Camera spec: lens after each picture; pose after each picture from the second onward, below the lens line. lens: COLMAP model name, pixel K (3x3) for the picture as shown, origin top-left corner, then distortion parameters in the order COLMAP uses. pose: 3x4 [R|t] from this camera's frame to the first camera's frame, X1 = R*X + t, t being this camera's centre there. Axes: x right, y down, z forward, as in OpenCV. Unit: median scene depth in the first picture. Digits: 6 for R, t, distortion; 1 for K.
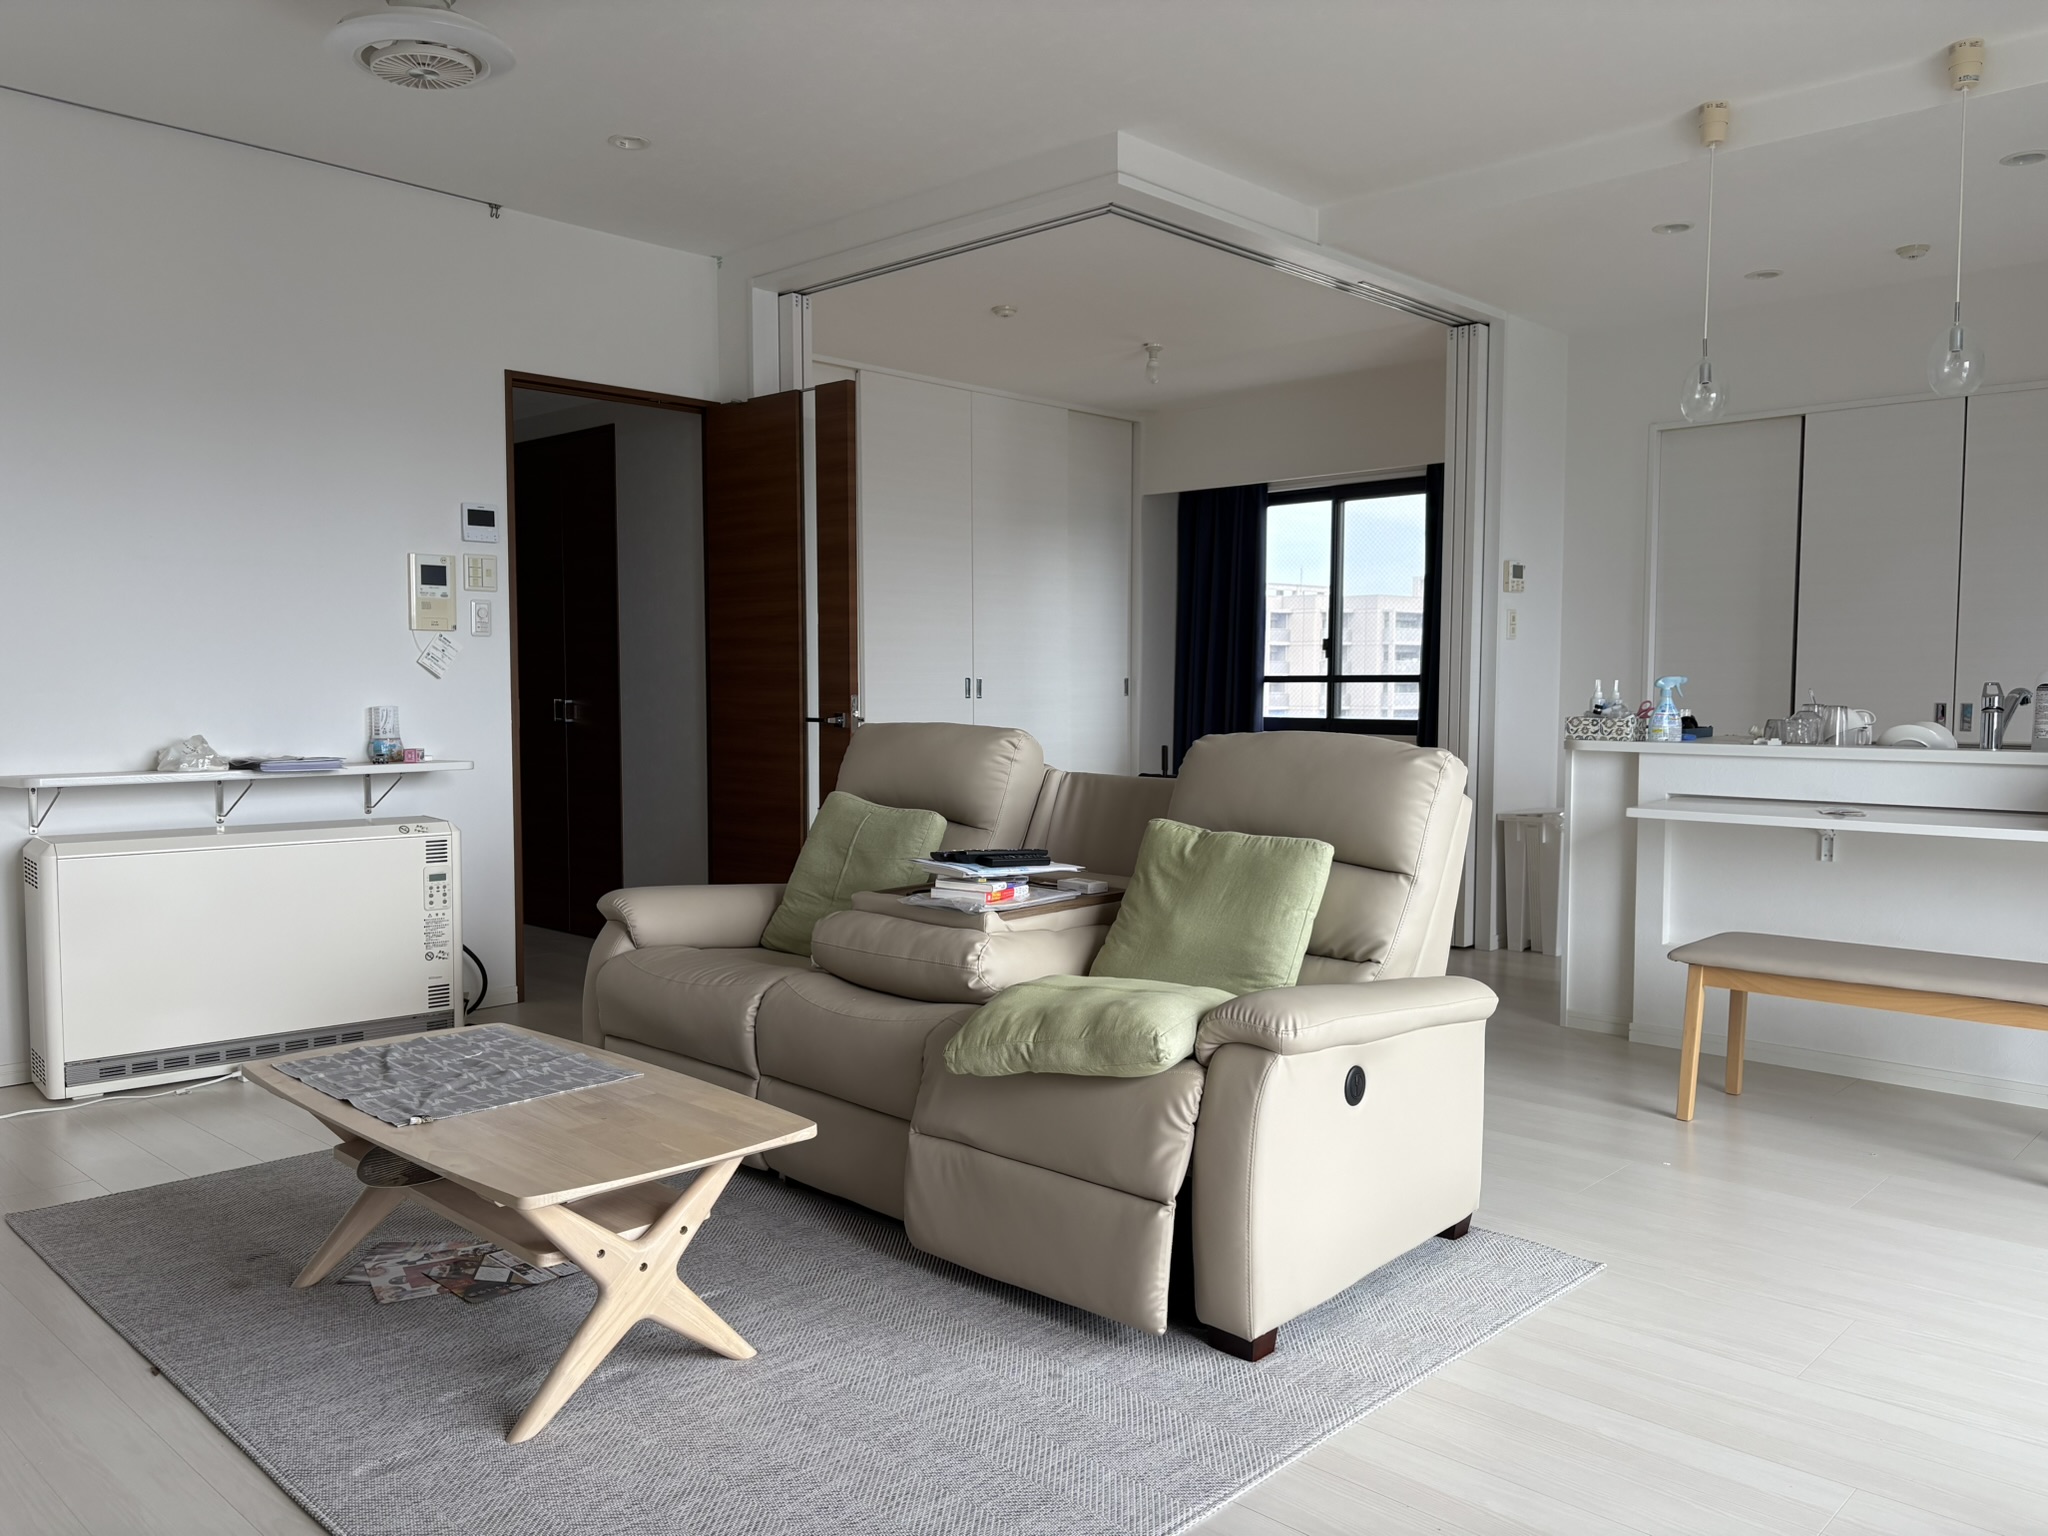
lens RADIAL K [[1550.8, 0, 1024.4], [0, 1550.8, 771.5], [0, 0, 1]] dist [0.029577, -0.003843]
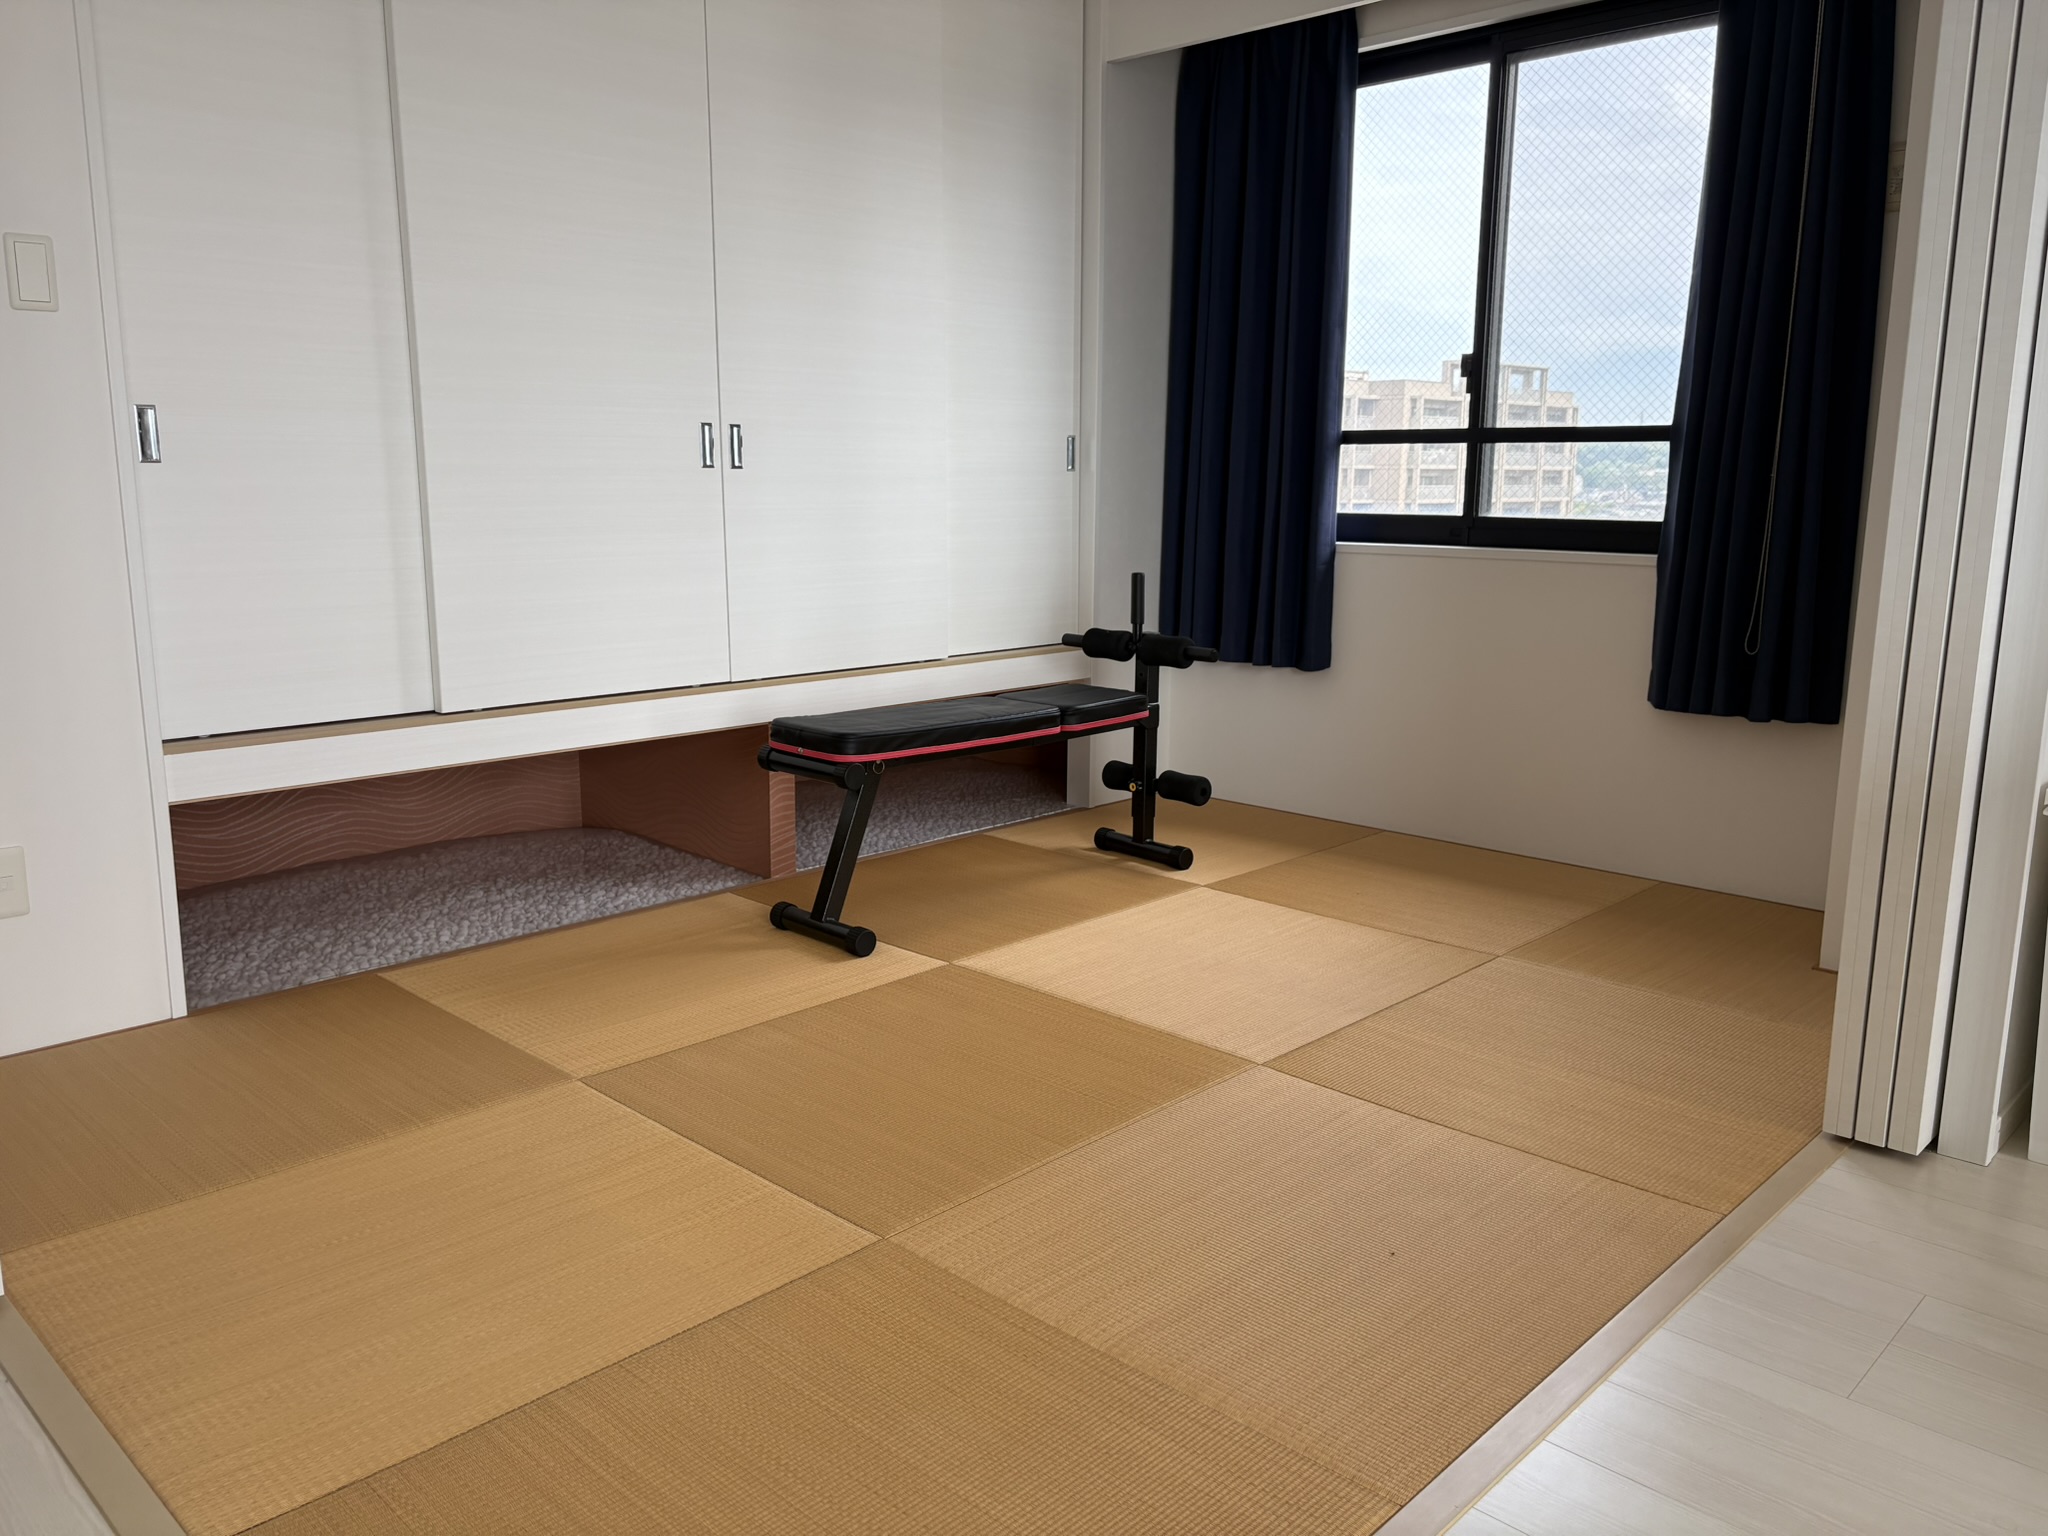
lens RADIAL K [[1550.8, 0, 1021.0], [0, 1550.8, 762.9], [0, 0, 1]] dist [0.029577, -0.003843]
pose [[0.999987, 0.005188, 0.000060, 0.050671], [-0.005154, 0.991972, 0.126355, -0.017549], [0.000596, -0.126354, 0.991985, 0.484476]]
